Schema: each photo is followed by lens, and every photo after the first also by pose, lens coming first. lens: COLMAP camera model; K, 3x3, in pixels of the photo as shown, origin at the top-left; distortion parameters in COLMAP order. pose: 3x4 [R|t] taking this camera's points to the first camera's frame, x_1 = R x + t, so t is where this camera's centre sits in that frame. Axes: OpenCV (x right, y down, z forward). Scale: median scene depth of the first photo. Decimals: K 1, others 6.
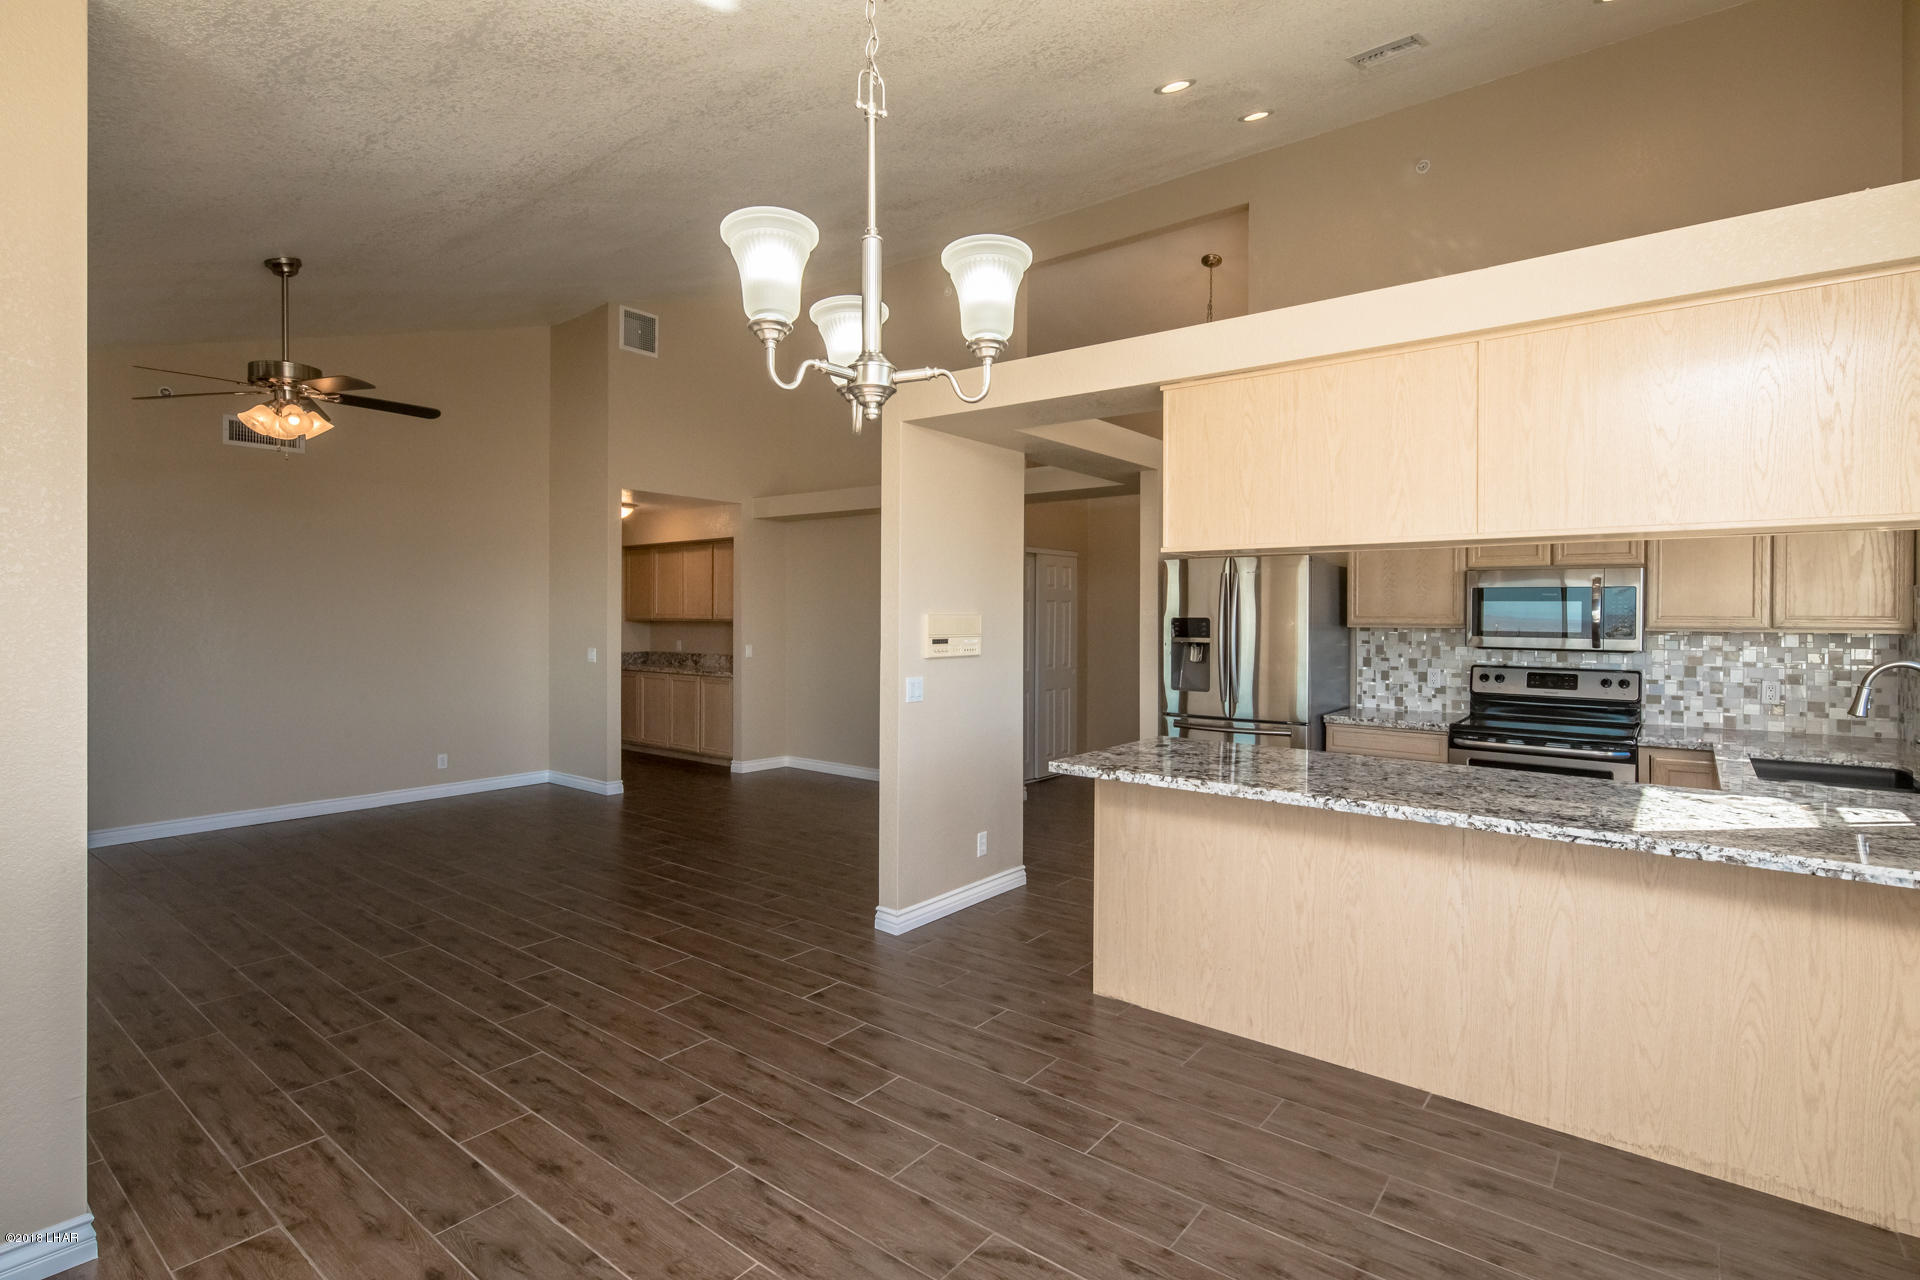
lens RADIAL K [[923.6, 0, 959.1], [0, 923.6, 619.1], [0, 0, 1]] dist [0.007957, -0.006293]
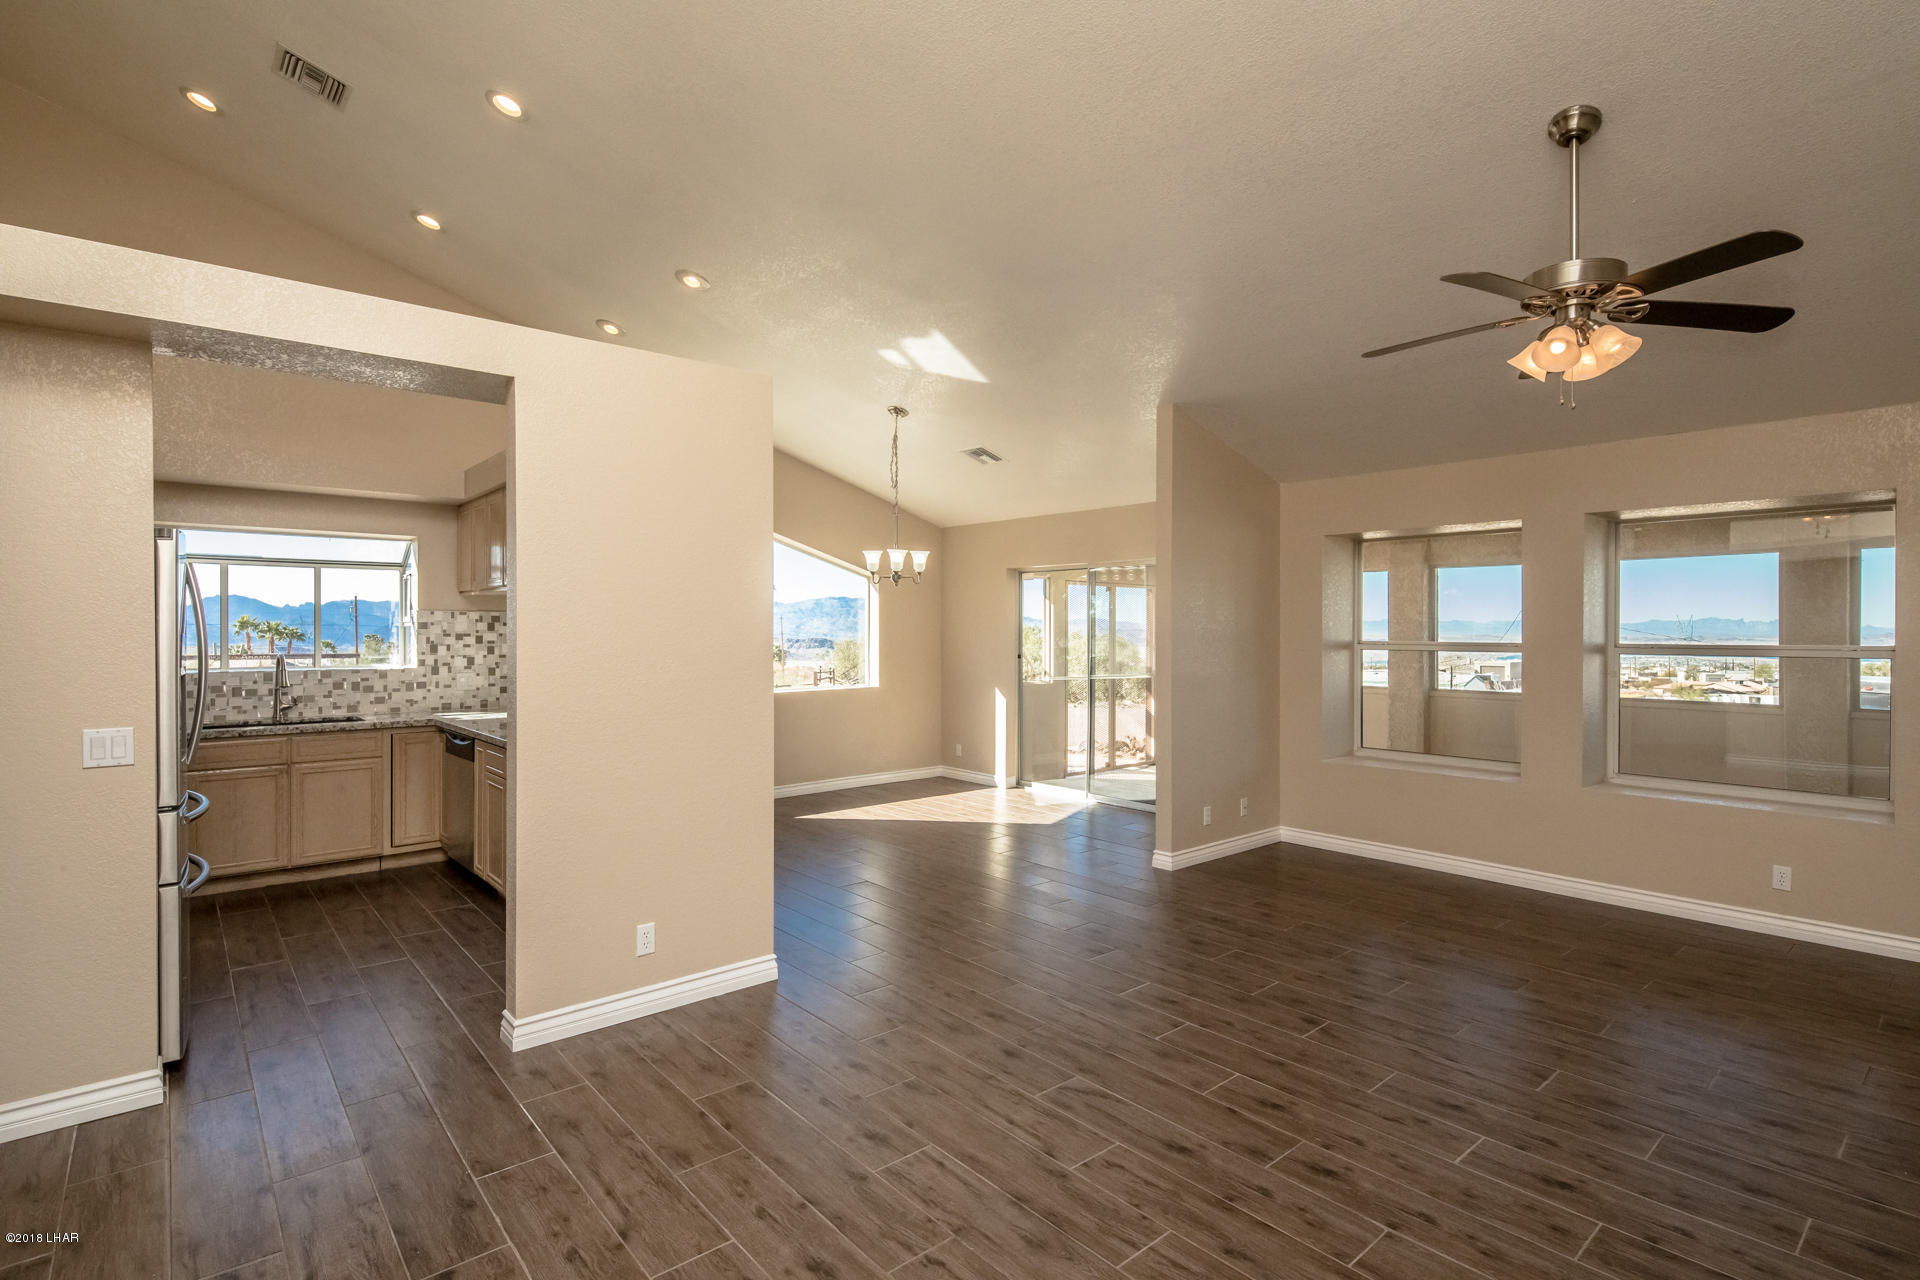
lens RADIAL K [[924.2, 0, 959.0], [0, 924.2, 632.6], [0, 0, 1]] dist [0.003242, -0.002893]
pose [[-0.980894, -0.005085, 0.194476, -0.405533], [-0.003564, 0.999960, 0.008169, -0.010091], [-0.194509, 0.007319, -0.980873, 1.710101]]
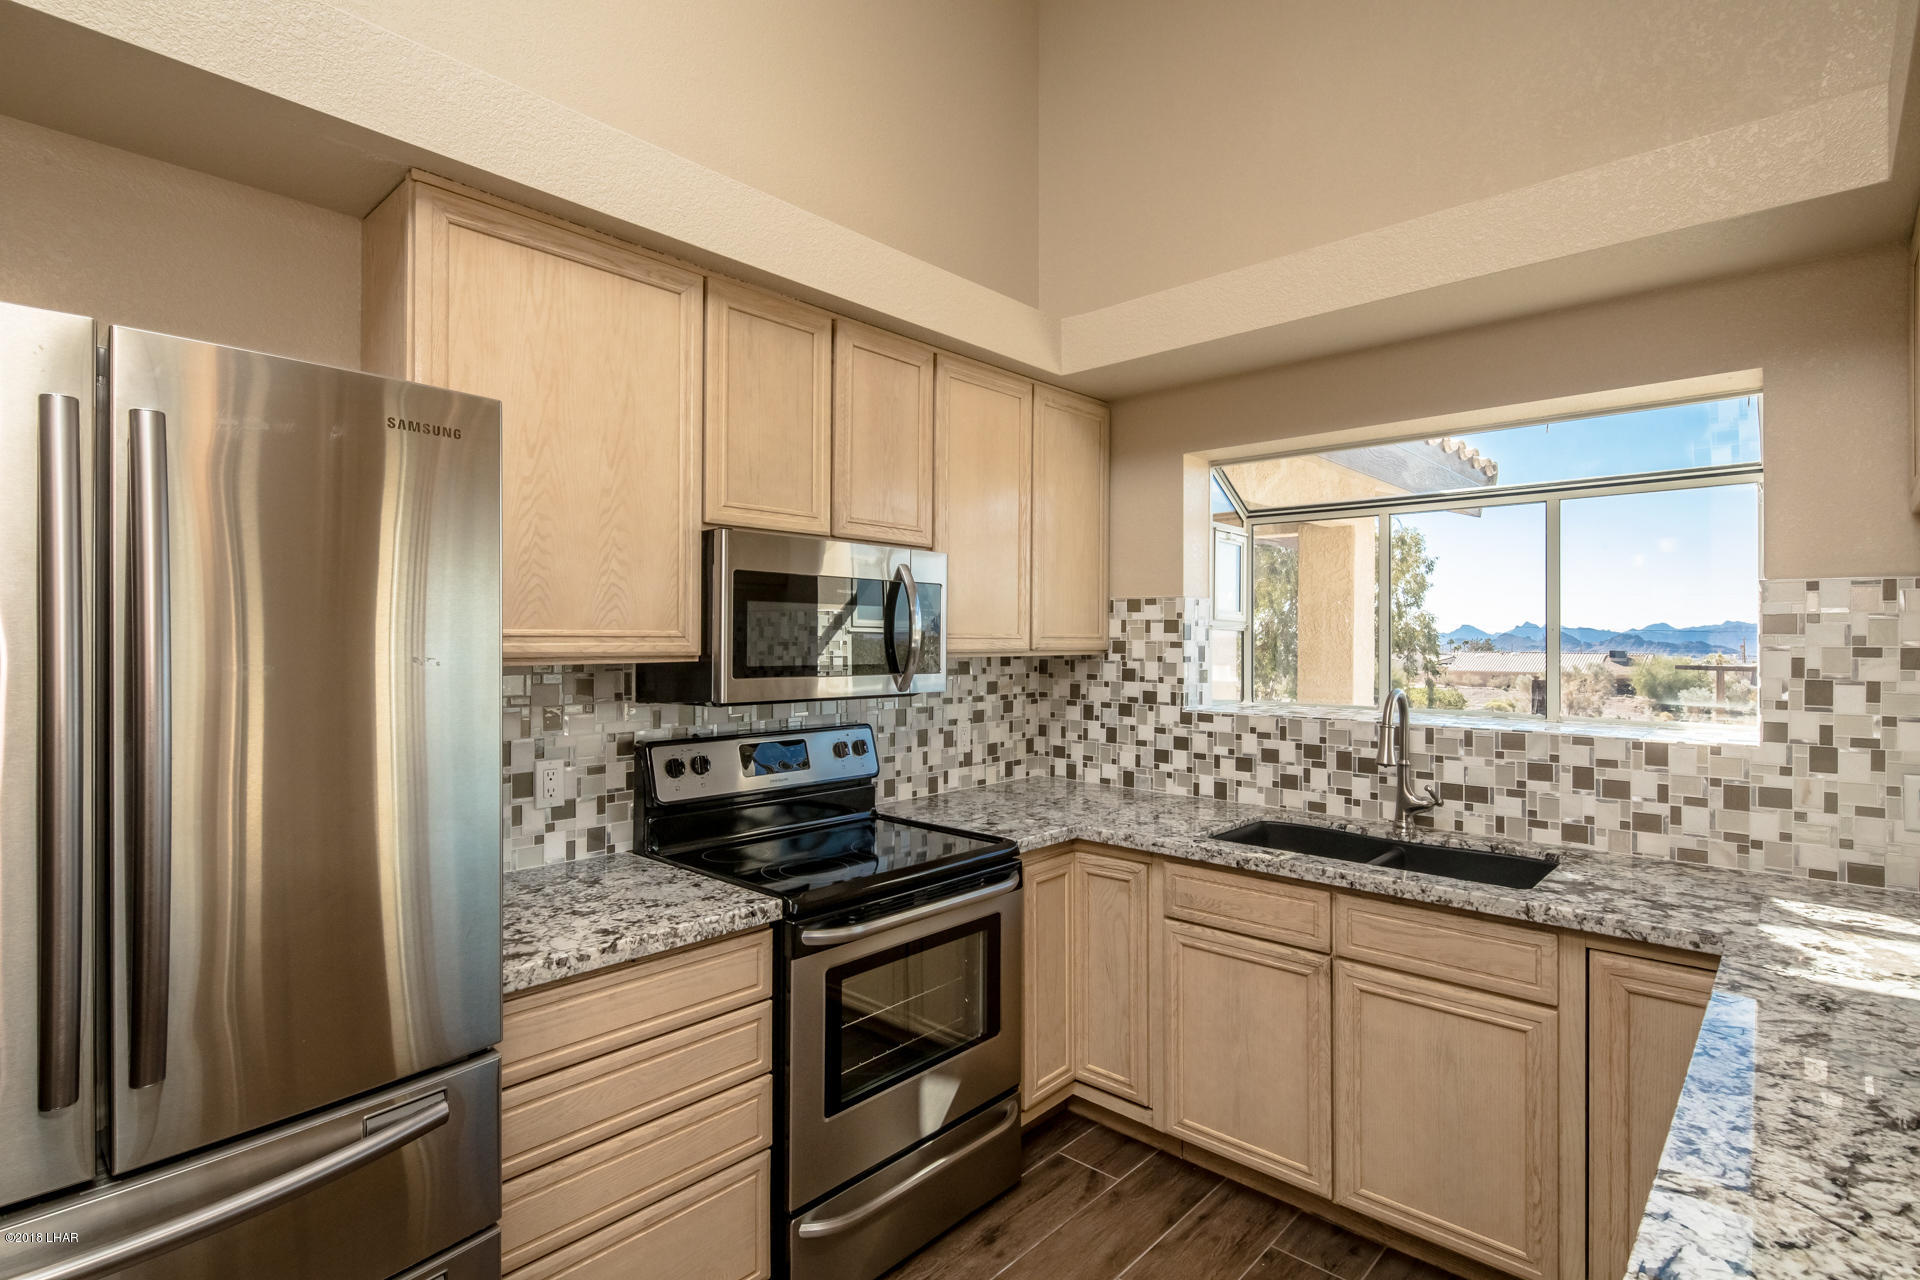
lens RADIAL K [[924.2, 0, 959.0], [0, 924.2, 632.6], [0, 0, 1]] dist [0.003242, -0.002893]
pose [[0.077817, 0.001475, 0.996967, 0.133680], [0.003968, 0.999991, -0.001790, -0.003072], [-0.996960, 0.004096, 0.077810, 0.908277]]
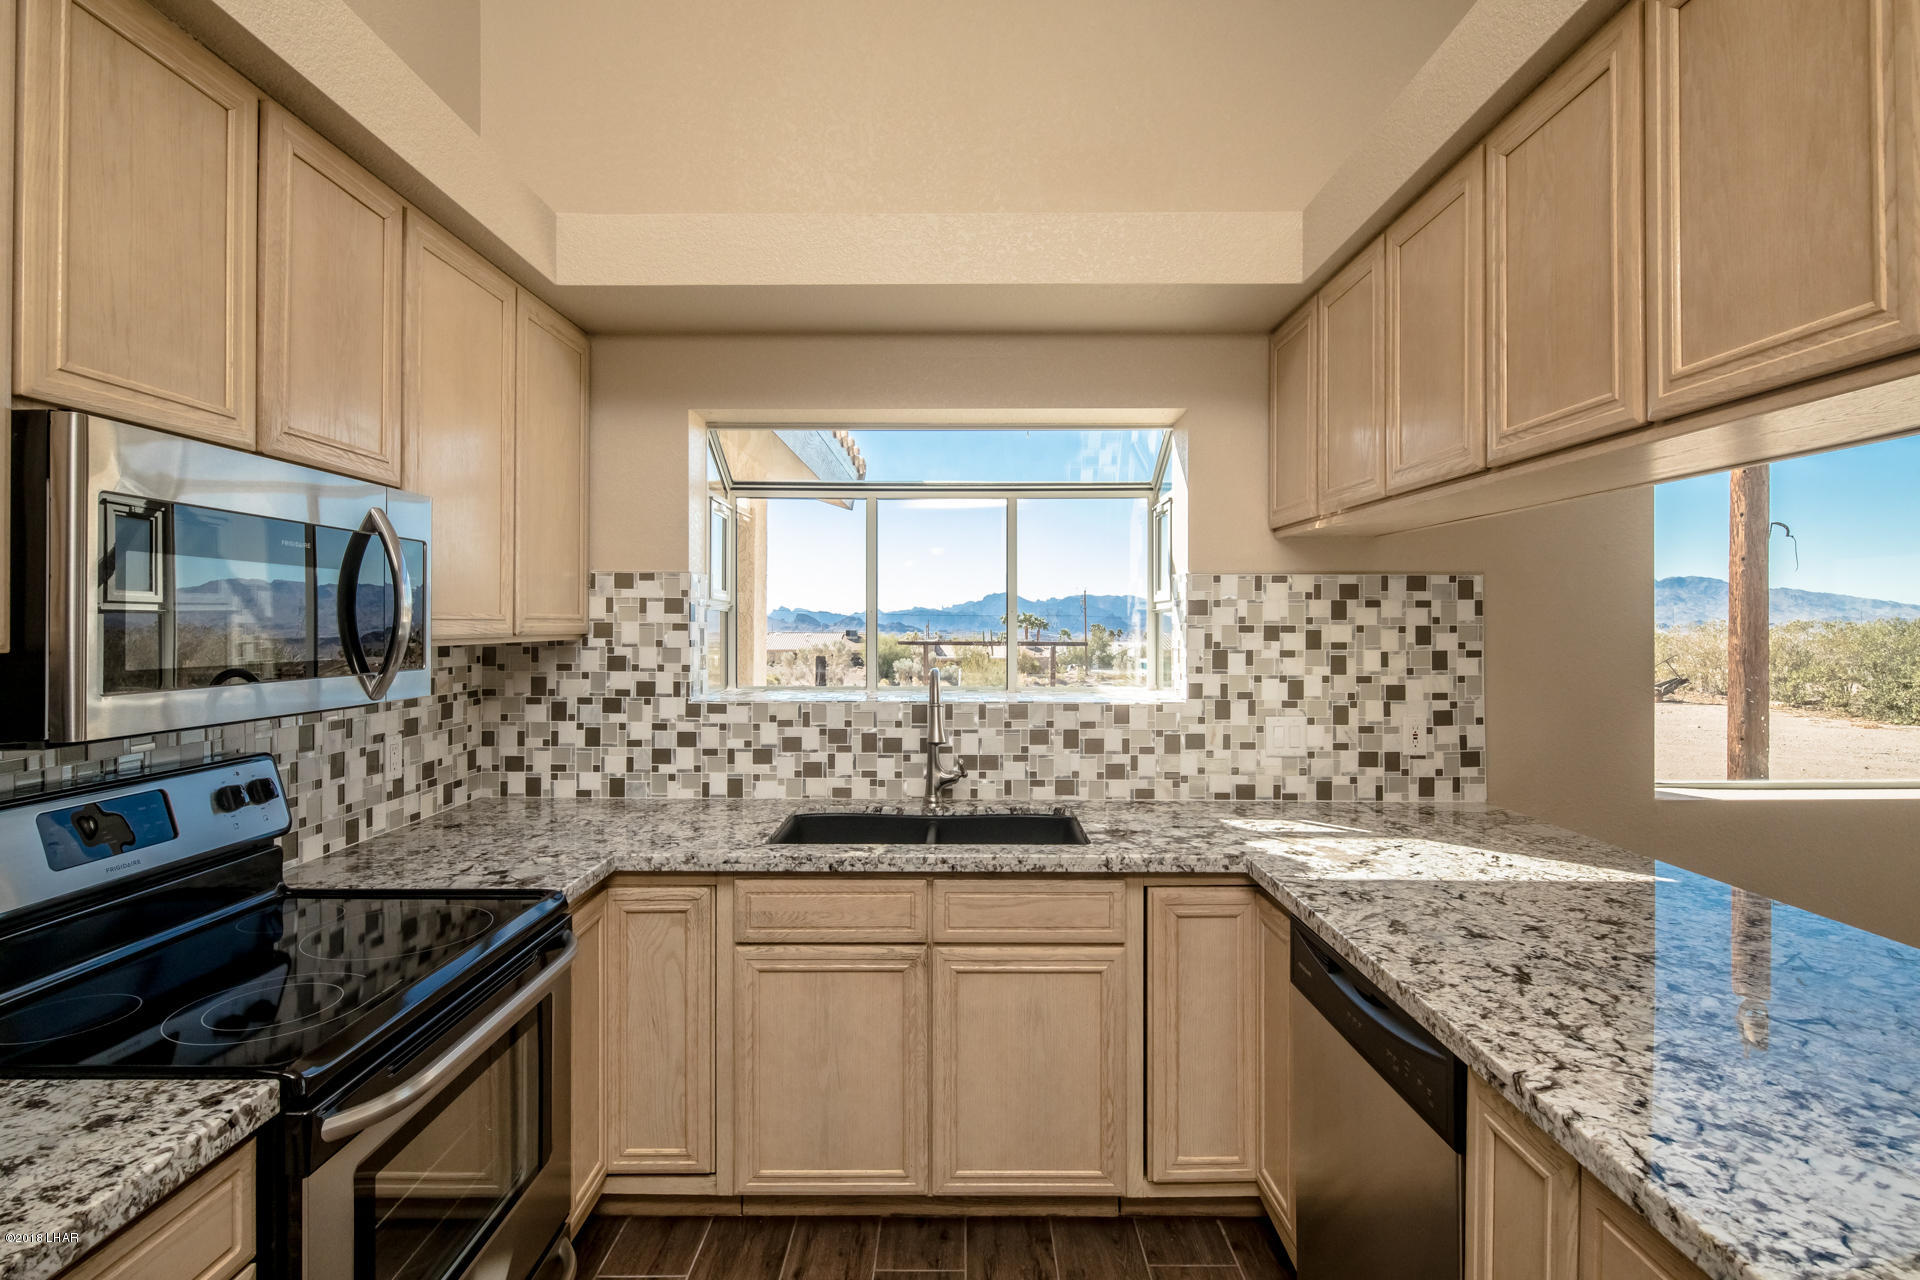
lens RADIAL K [[923.6, 0, 959.1], [0, 923.6, 619.1], [0, 0, 1]] dist [0.007957, -0.006293]
pose [[-0.614235, -0.002889, 0.789118, 0.248412], [0.001790, 0.999986, 0.005055, -0.002396], [-0.789121, 0.004517, -0.614221, 1.027398]]
